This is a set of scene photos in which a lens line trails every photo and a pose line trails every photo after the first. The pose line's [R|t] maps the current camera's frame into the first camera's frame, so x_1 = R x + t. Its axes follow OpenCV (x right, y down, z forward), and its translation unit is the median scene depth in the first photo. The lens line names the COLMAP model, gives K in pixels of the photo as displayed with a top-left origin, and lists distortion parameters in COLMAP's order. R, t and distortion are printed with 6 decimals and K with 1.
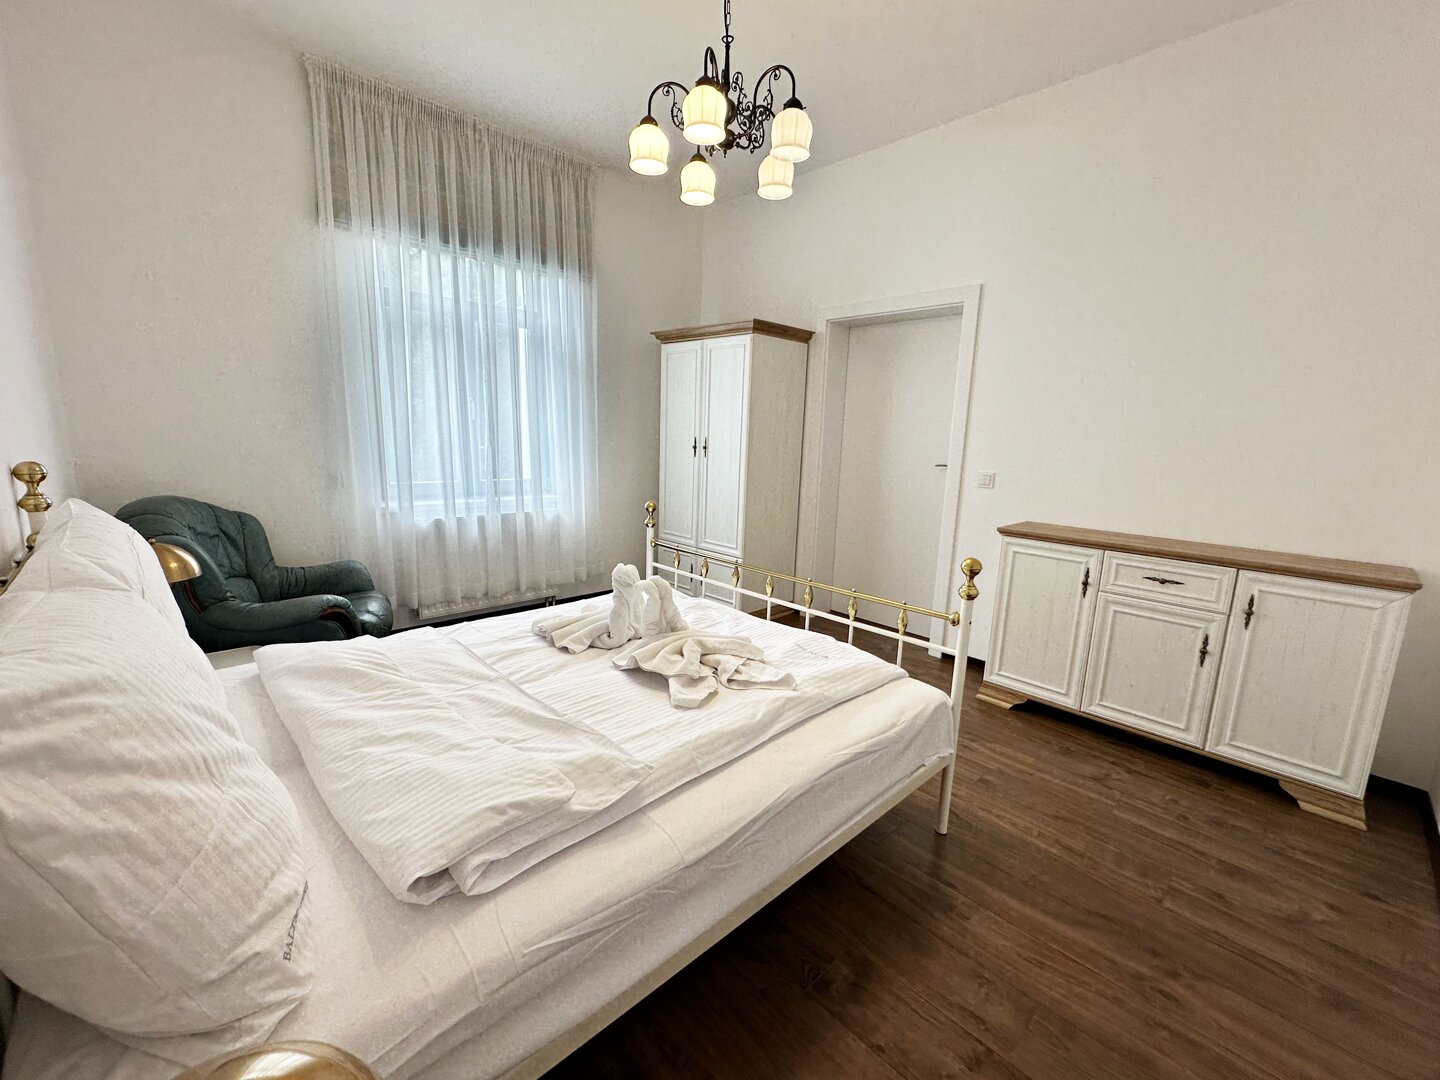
lens RADIAL K [[595.3, 0, 719.6], [0, 595.3, 540.1], [0, 0, 1]] dist [-0.000827, -0.000058]
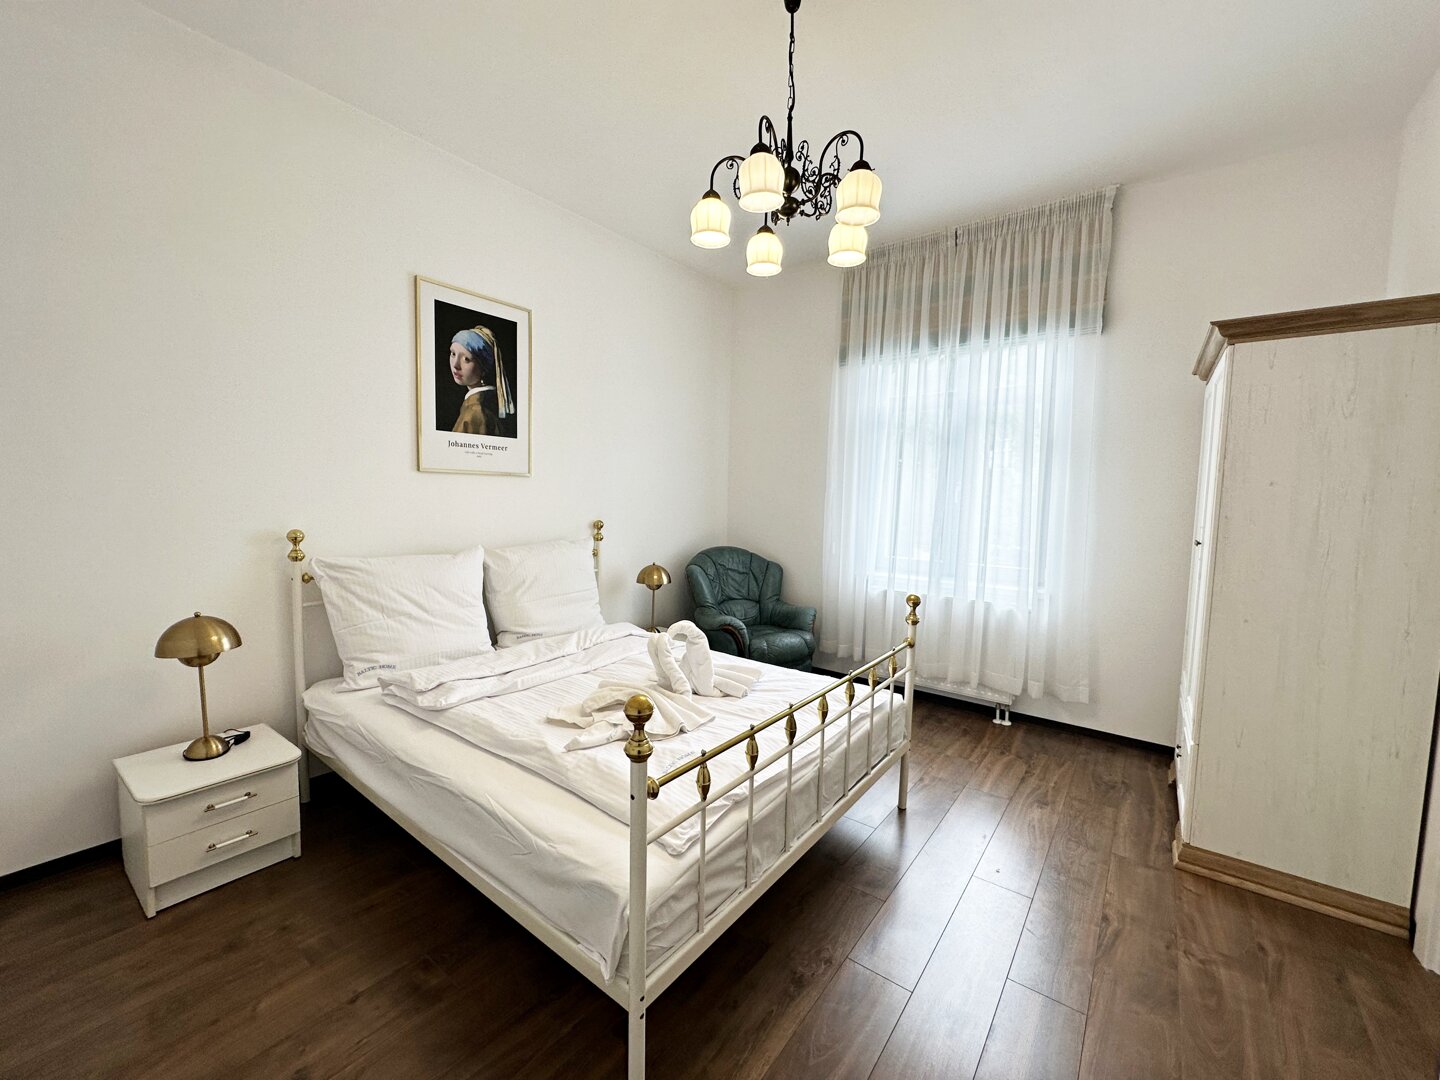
lens RADIAL K [[584.0, 0, 717.9], [0, 584.0, 539.3], [0, 0, 1]] dist [-0.000113, 0.000006]
pose [[0.148155, 0.048279, -0.987785, 1.121576], [-0.197122, 0.980207, 0.018343, -0.174727], [0.969120, 0.191996, 0.154739, 1.007604]]
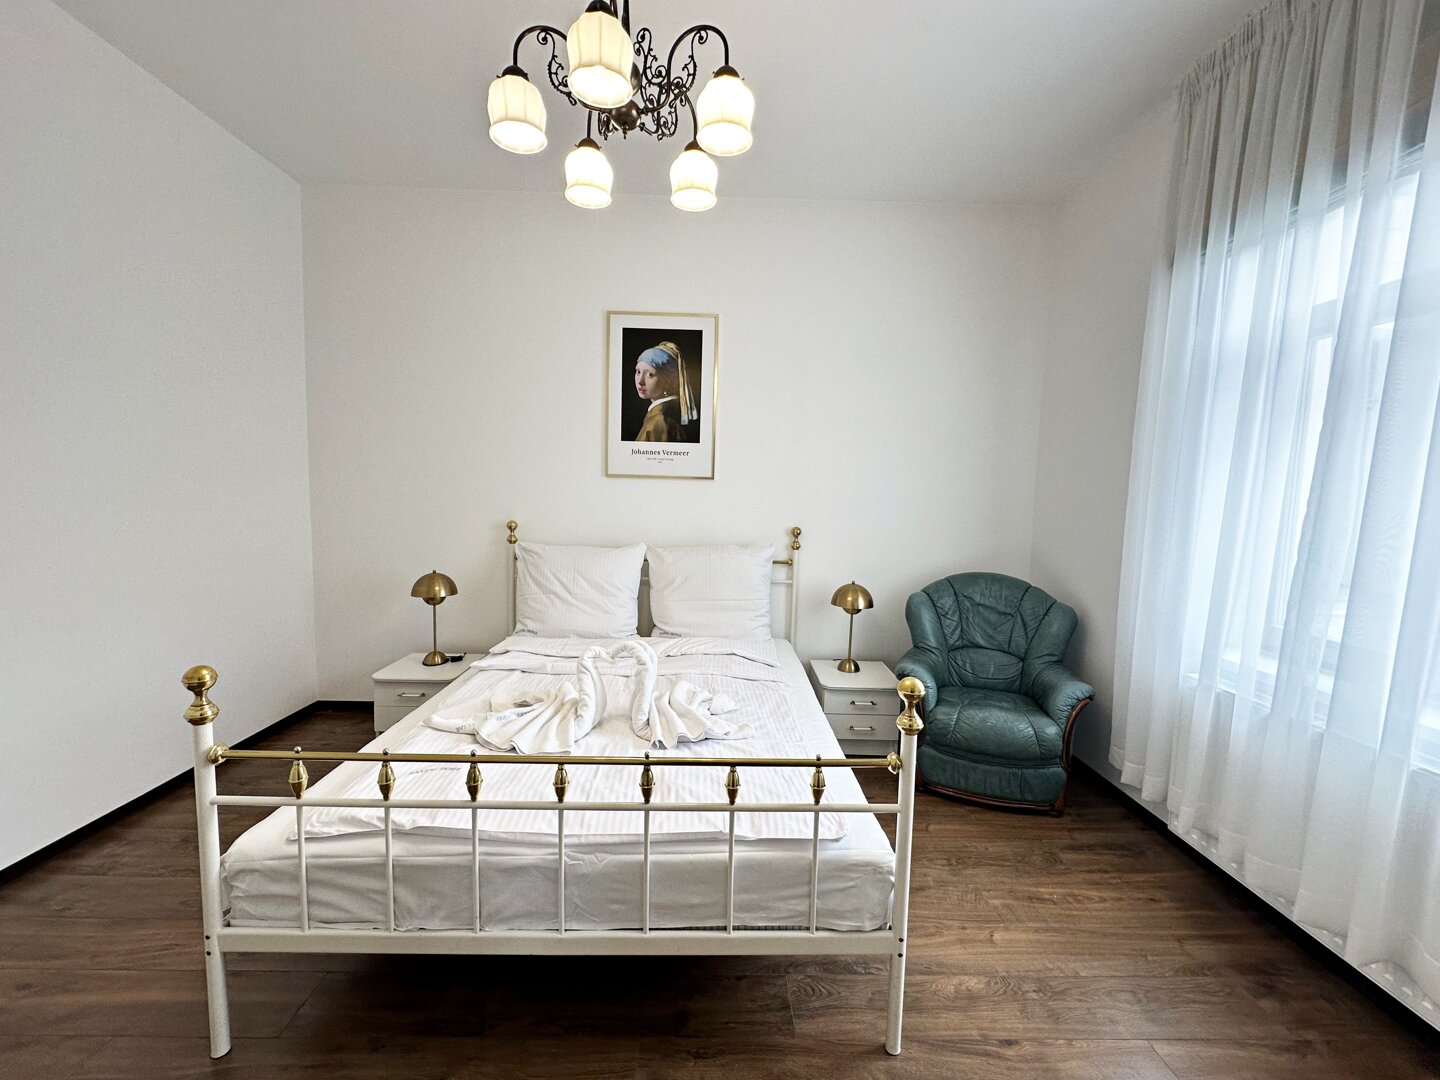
lens RADIAL K [[584.0, 0, 717.9], [0, 584.0, 539.3], [0, 0, 1]] dist [-0.000113, 0.000006]
pose [[-0.677550, 0.011519, -0.735387, 0.547716], [-0.180677, 0.966630, 0.181609, -0.382709], [0.712939, 0.255917, -0.652859, 1.985491]]
